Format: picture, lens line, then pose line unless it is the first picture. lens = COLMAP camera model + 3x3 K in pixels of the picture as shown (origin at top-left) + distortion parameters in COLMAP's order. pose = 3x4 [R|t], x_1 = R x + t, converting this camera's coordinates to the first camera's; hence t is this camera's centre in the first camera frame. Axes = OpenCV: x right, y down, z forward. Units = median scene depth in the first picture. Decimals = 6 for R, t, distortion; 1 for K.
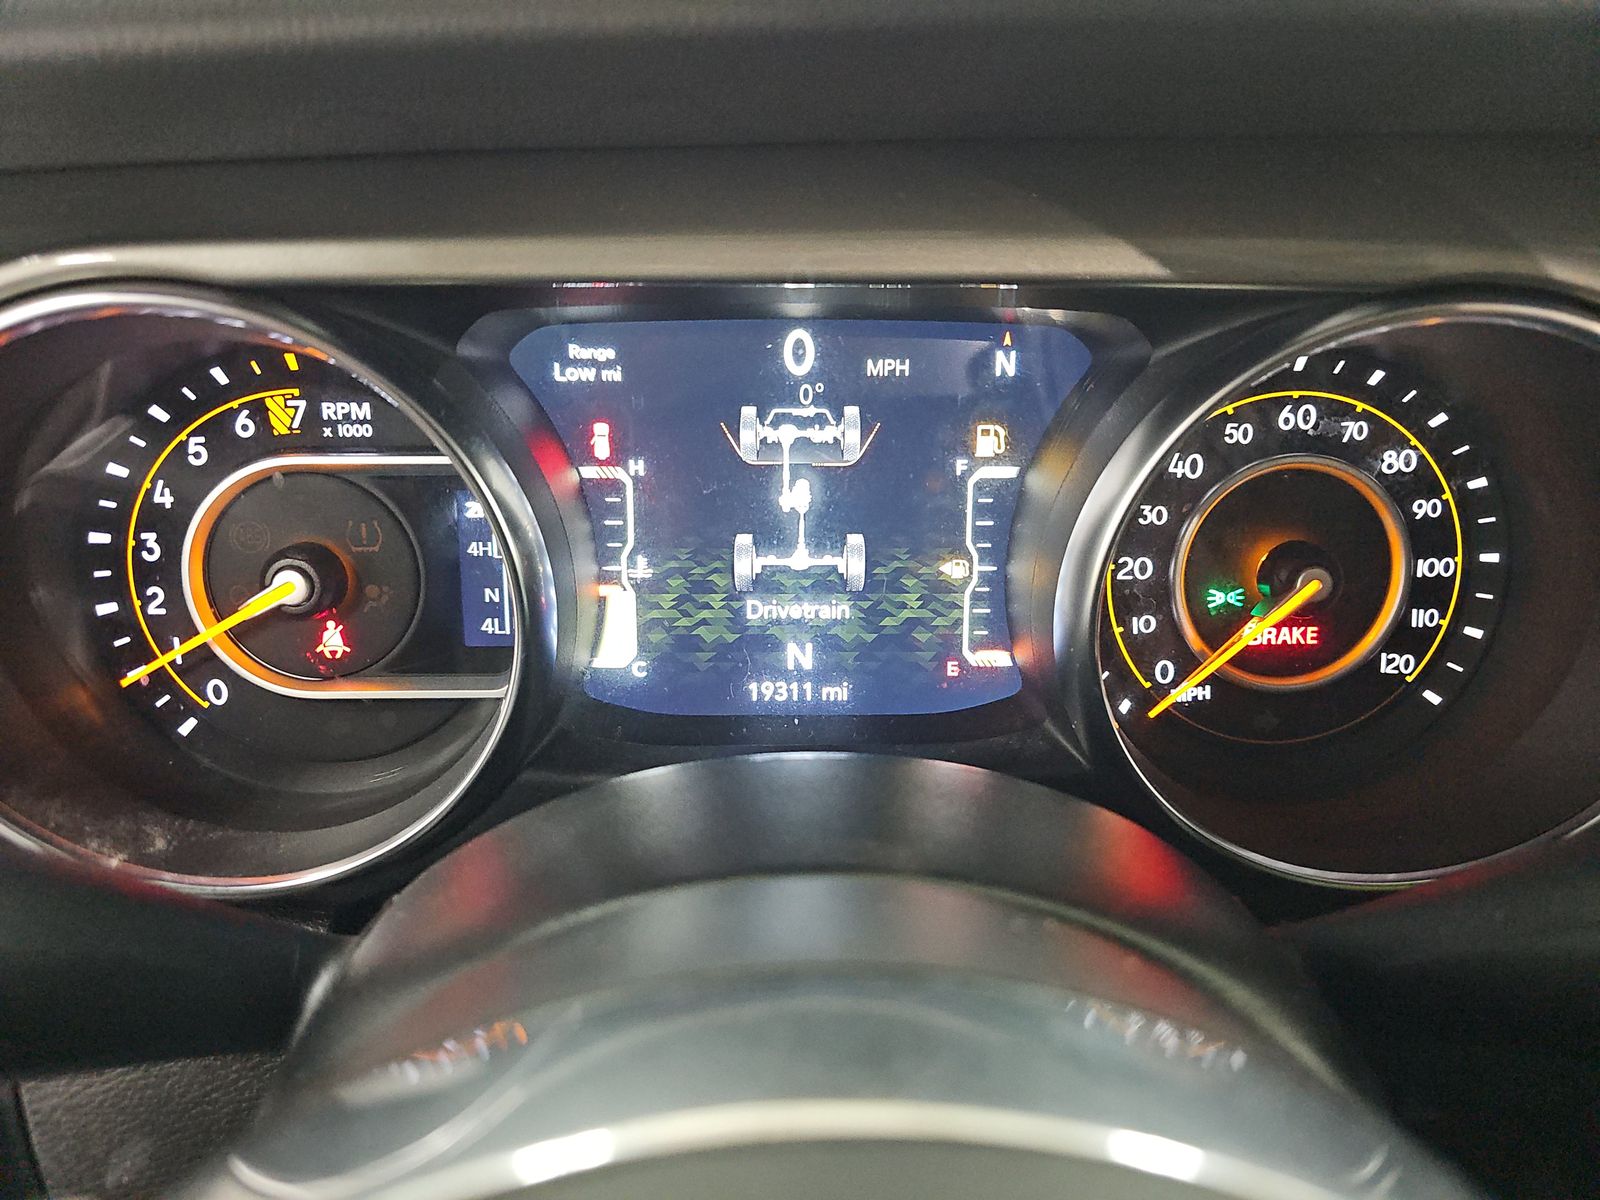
lens RADIAL K [[1100.9, 0, 773.3], [0, 1100.9, 598.9], [0, 0, 1]] dist [0.028379, -0.086567]
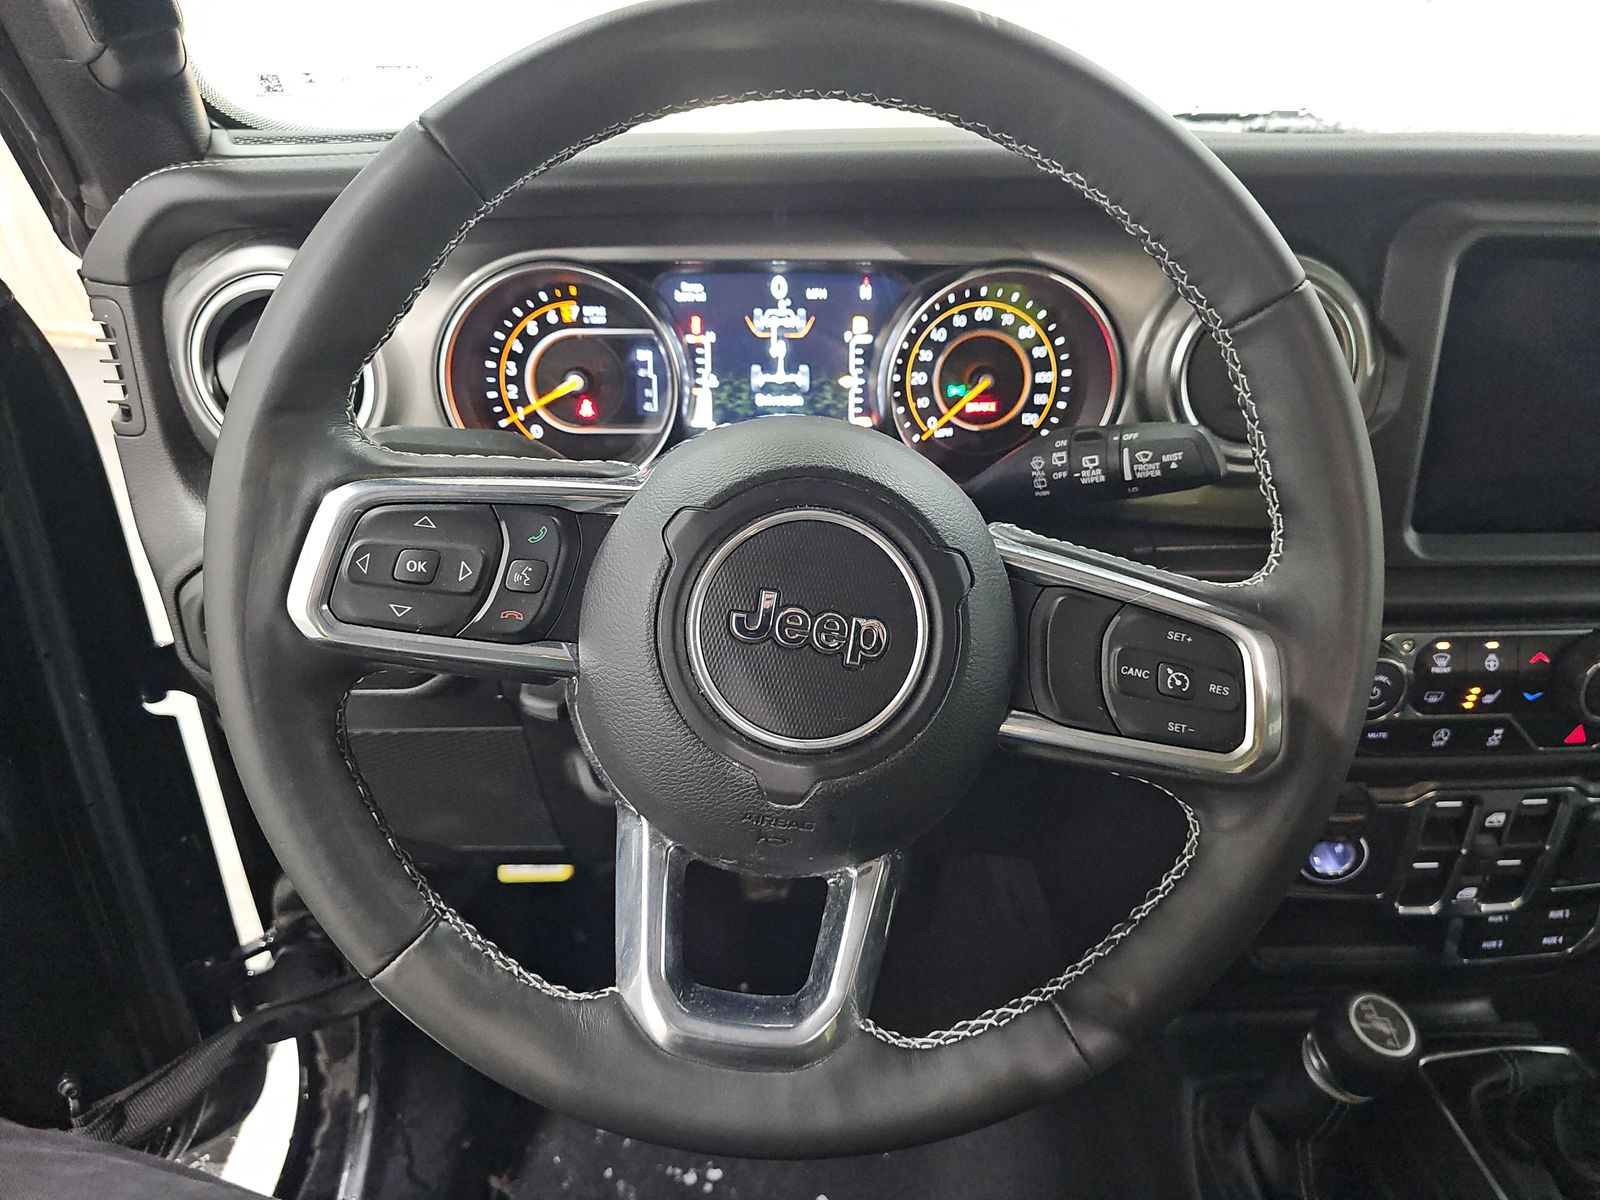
lens RADIAL K [[1065.6, 0, 798.7], [0, 1065.6, 588.2], [0, 0, 1]] dist [0.021069, -0.000591]
pose [[0.999727, -0.007153, 0.022233, 0.010681], [0.006082, 0.998835, 0.047862, 0.318927], [-0.022549, -0.047714, 0.998607, -1.350125]]
